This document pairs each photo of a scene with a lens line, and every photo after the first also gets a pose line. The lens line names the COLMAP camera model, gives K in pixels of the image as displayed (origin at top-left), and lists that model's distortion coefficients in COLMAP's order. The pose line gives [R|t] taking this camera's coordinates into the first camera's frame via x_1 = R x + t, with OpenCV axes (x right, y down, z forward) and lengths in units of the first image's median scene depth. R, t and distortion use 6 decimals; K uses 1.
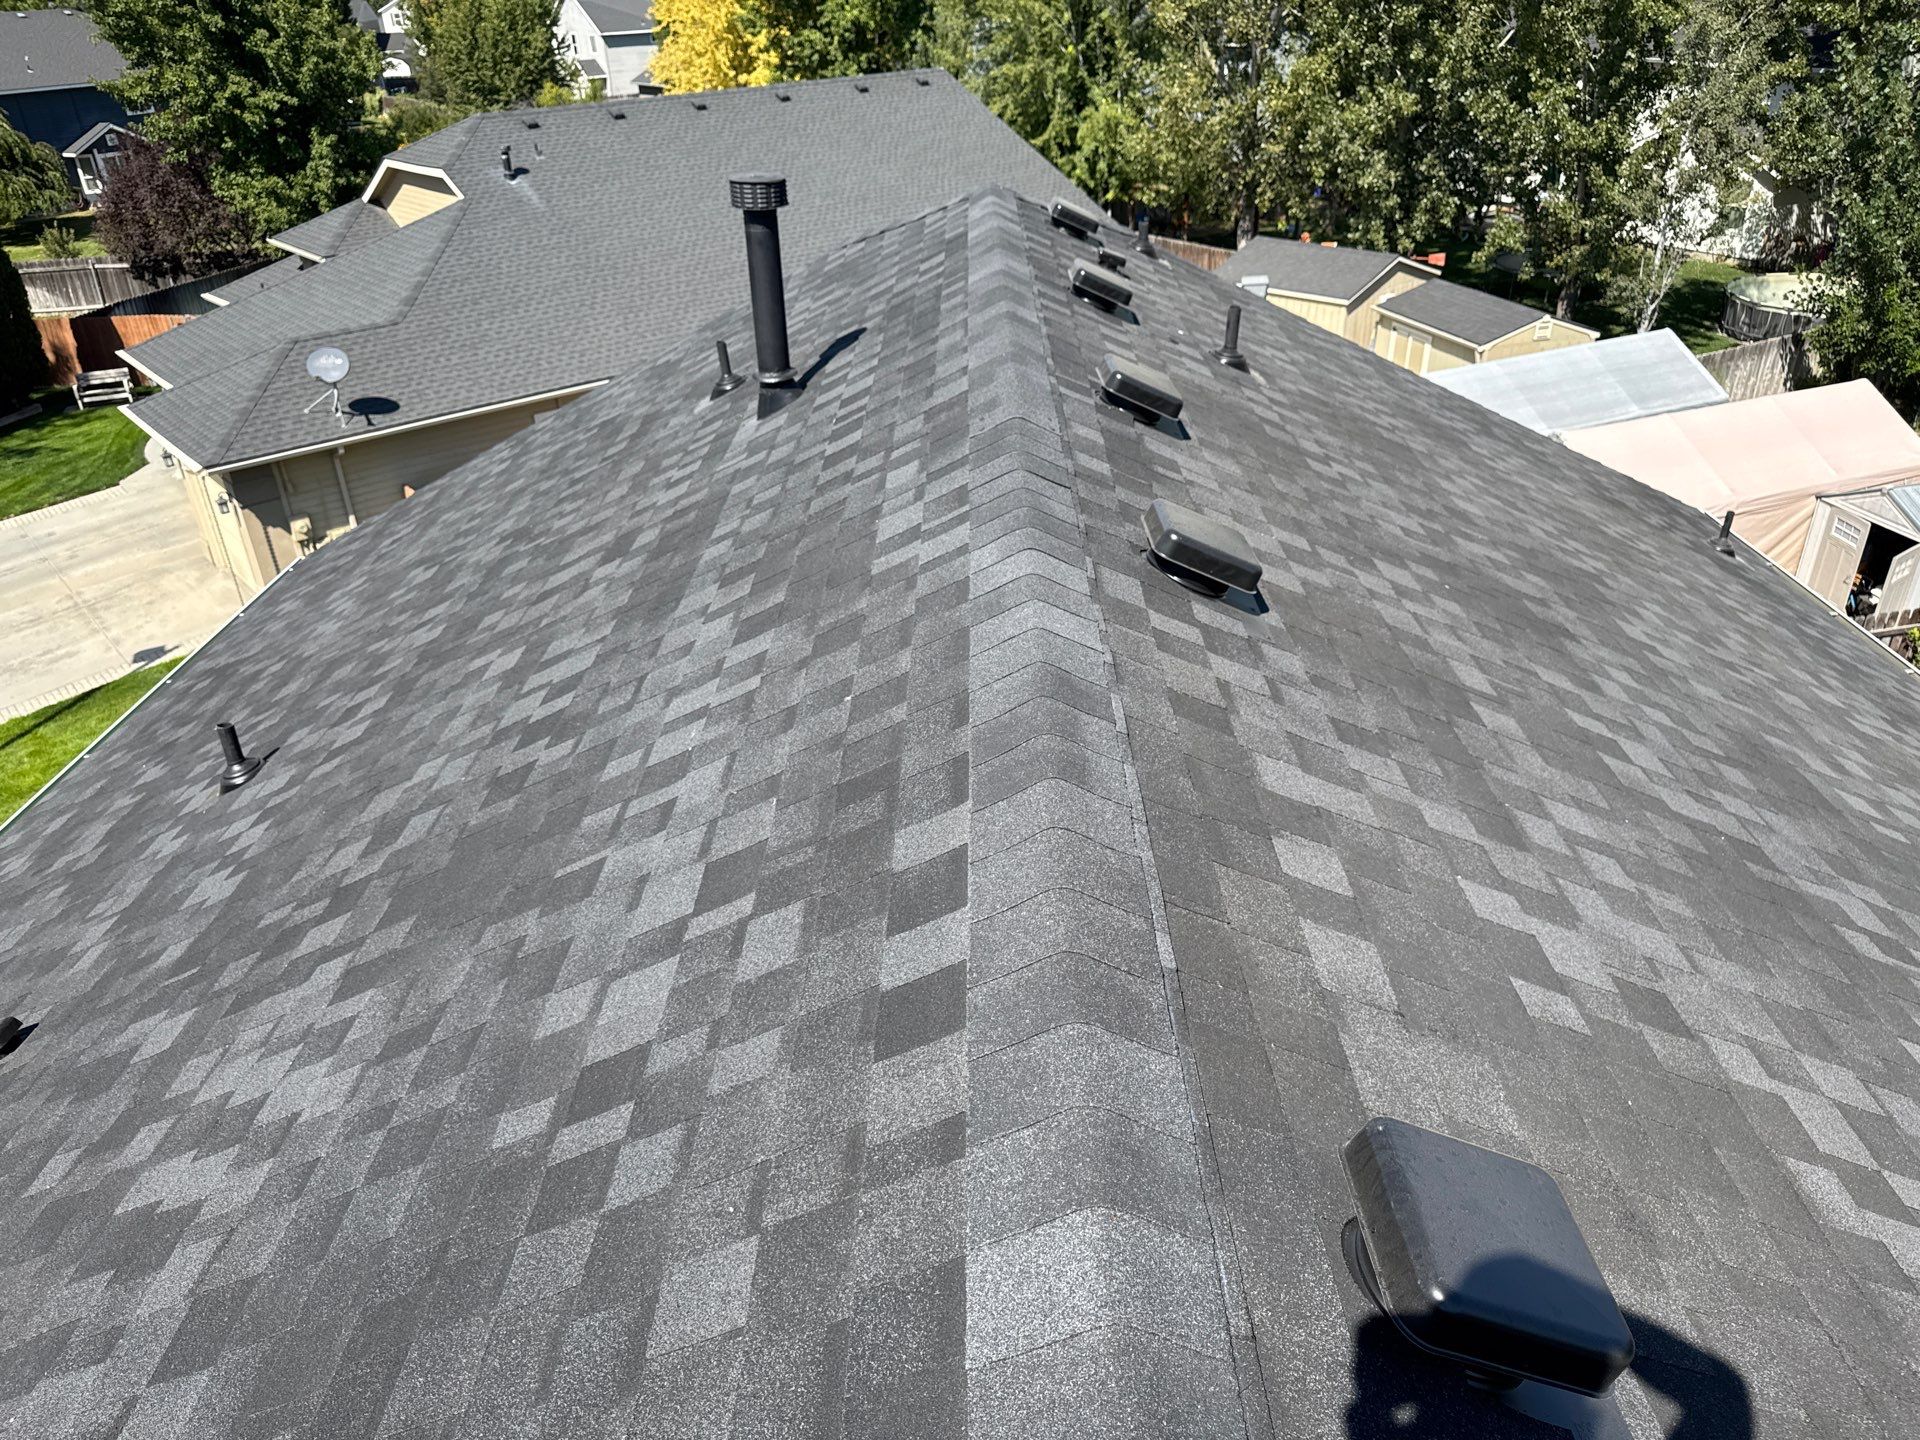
lens RADIAL K [[1369.5, 0, 968.6], [0, 1369.5, 717.5], [0, 0, 1]] dist [0.038087, -0.049882]
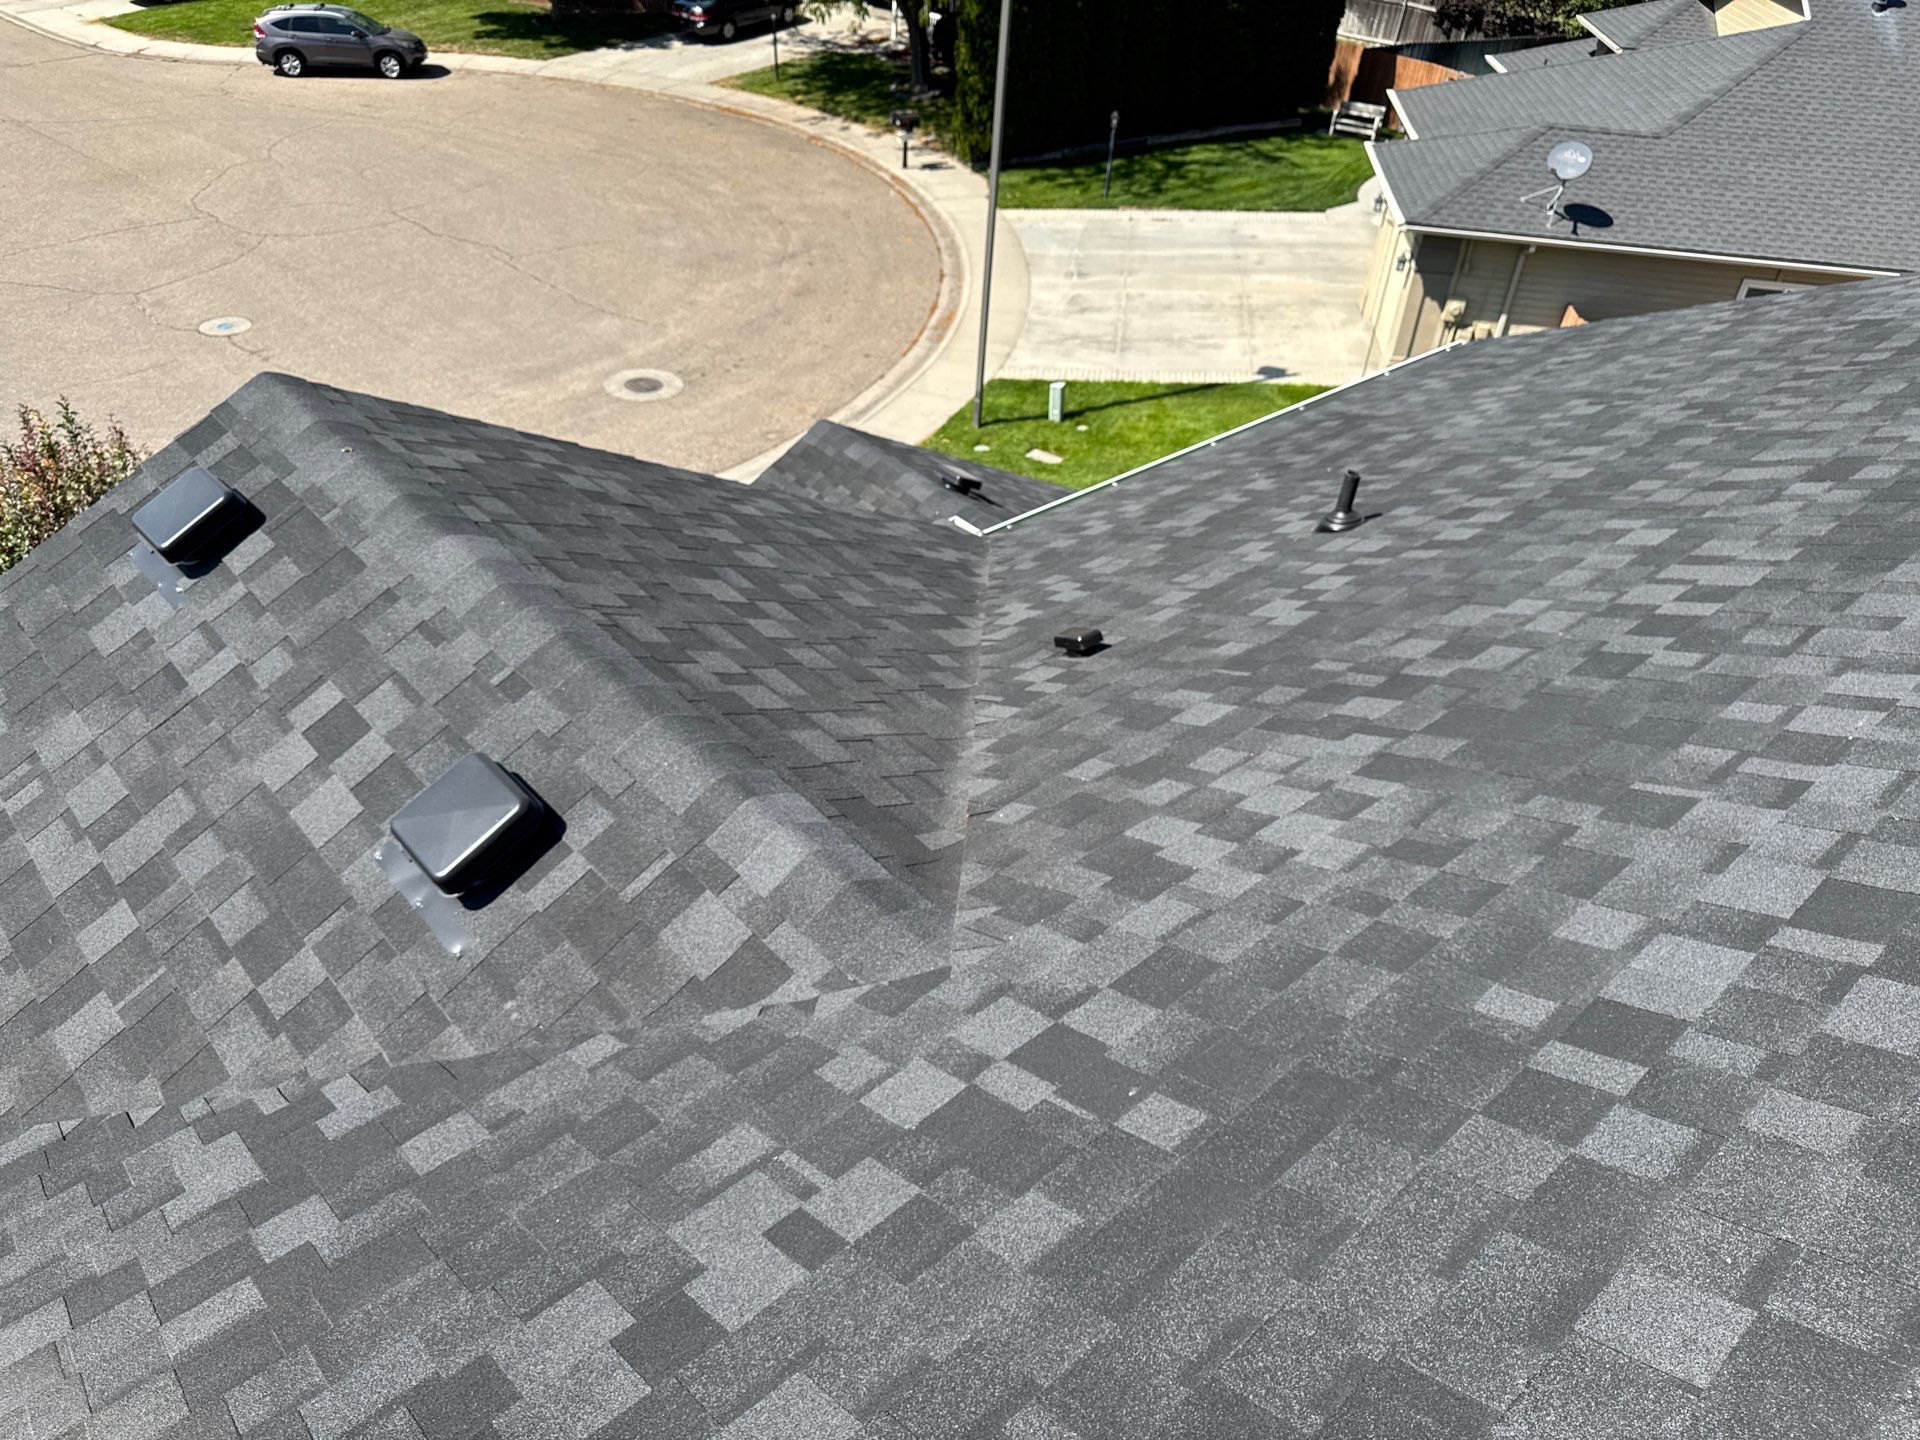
lens RADIAL K [[1369.5, 0, 960.6], [0, 1369.5, 725.0], [0, 0, 1]] dist [0.038087, -0.049882]
pose [[0.663918, 0.508209, -0.548577, -0.048339], [-0.431297, 0.859508, 0.274281, 0.008939], [0.610898, 0.054500, 0.789831, -0.002440]]
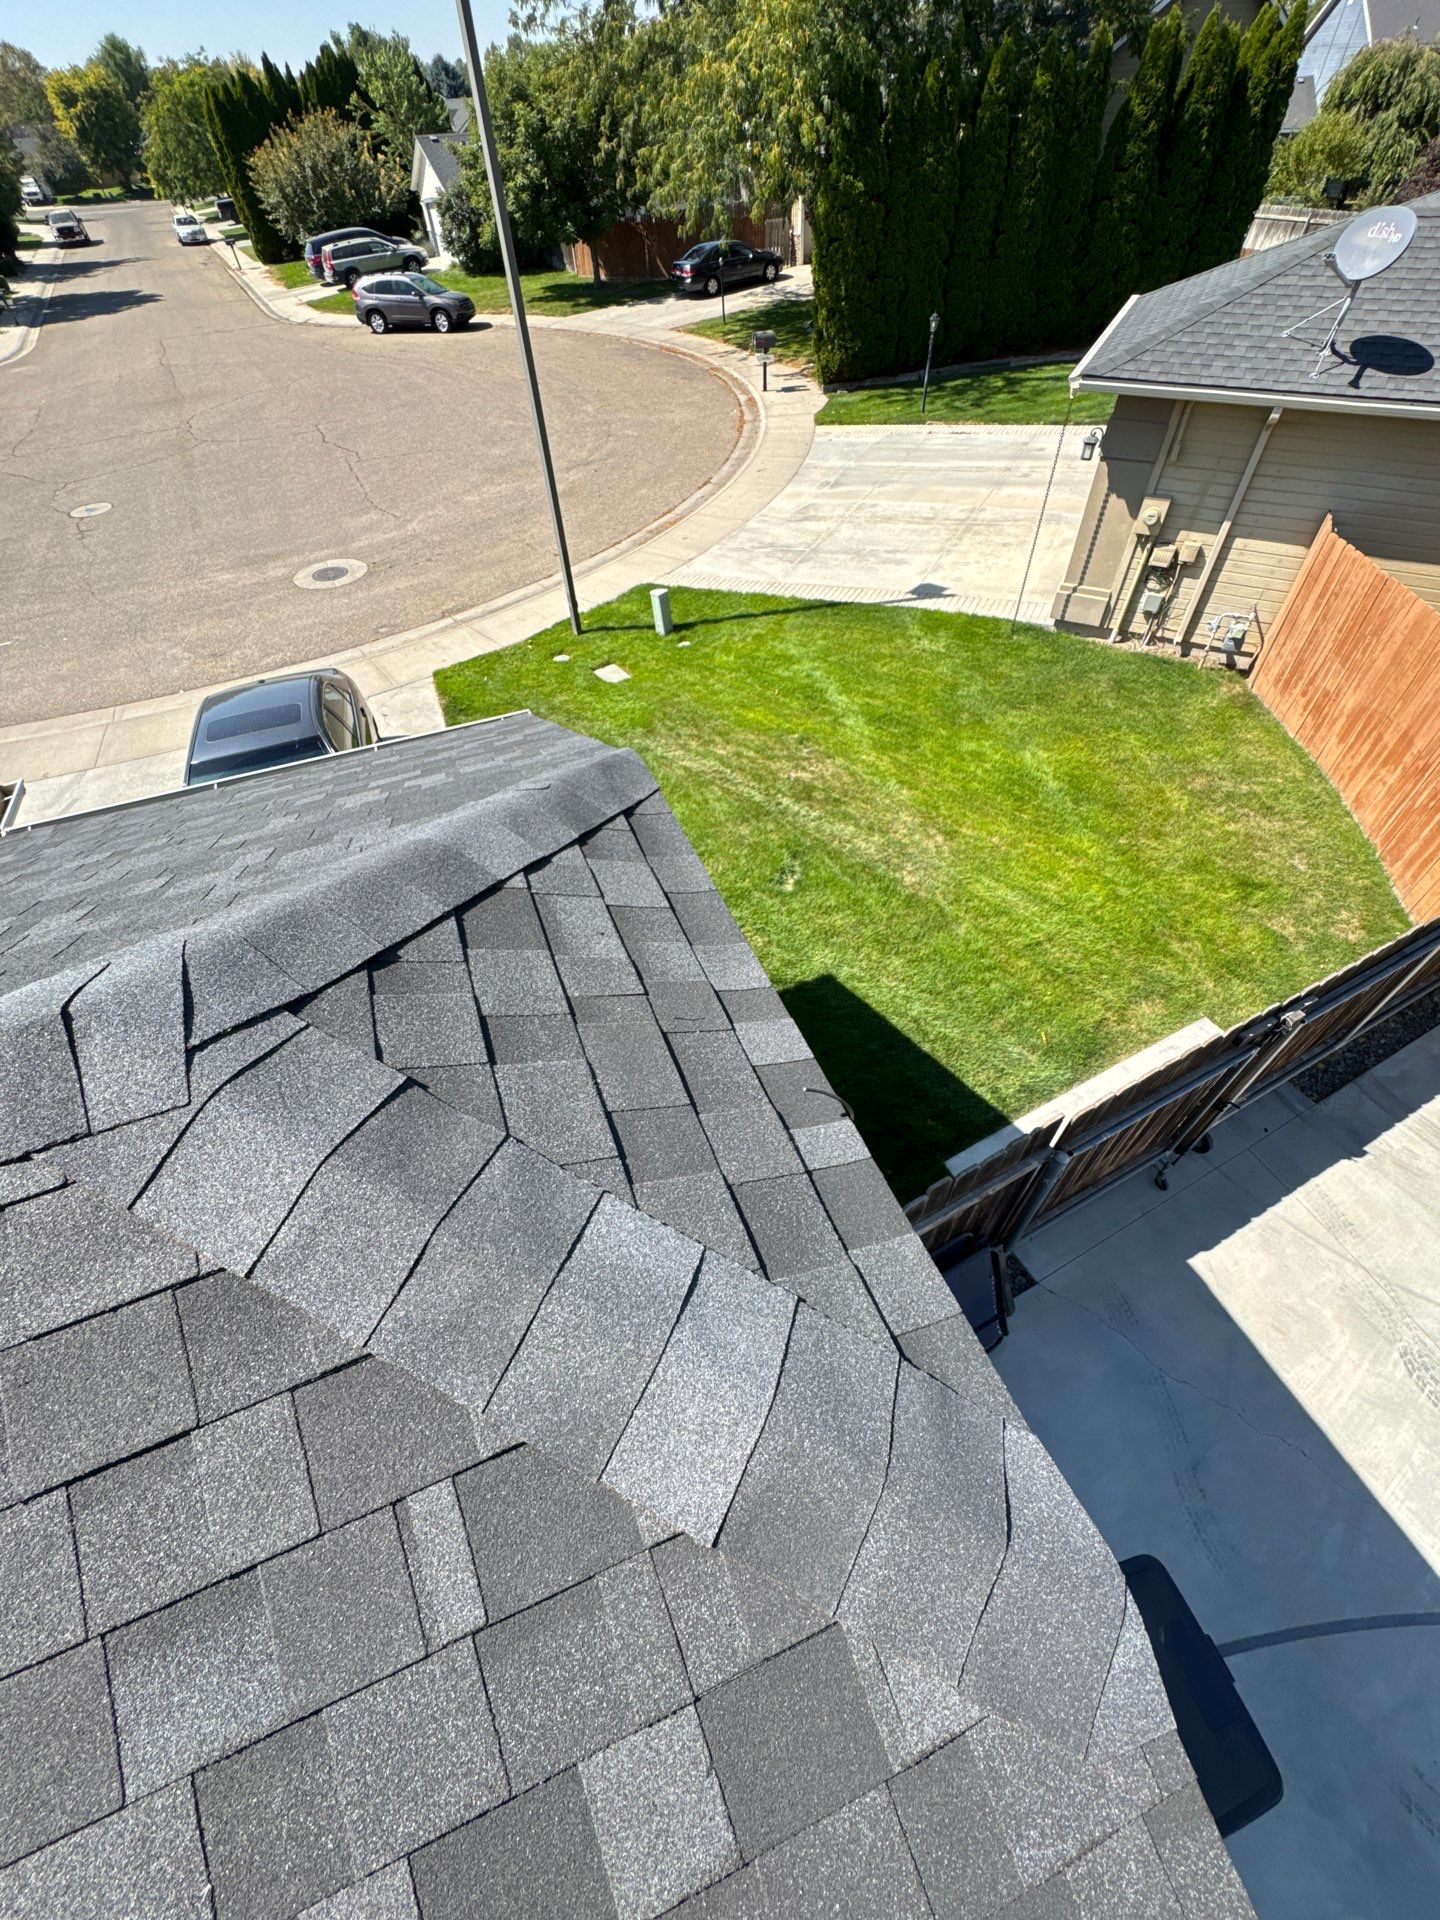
lens RADIAL K [[756.4, 0, 715.1], [0, 756.4, 970.3], [0, 0, 1]] dist [-0.002912, 0.000828]
pose [[0.365376, 0.720905, -0.588894, -0.426898], [-0.429482, 0.691830, 0.580446, -0.298073], [0.825861, 0.040839, 0.562393, 1.675759]]
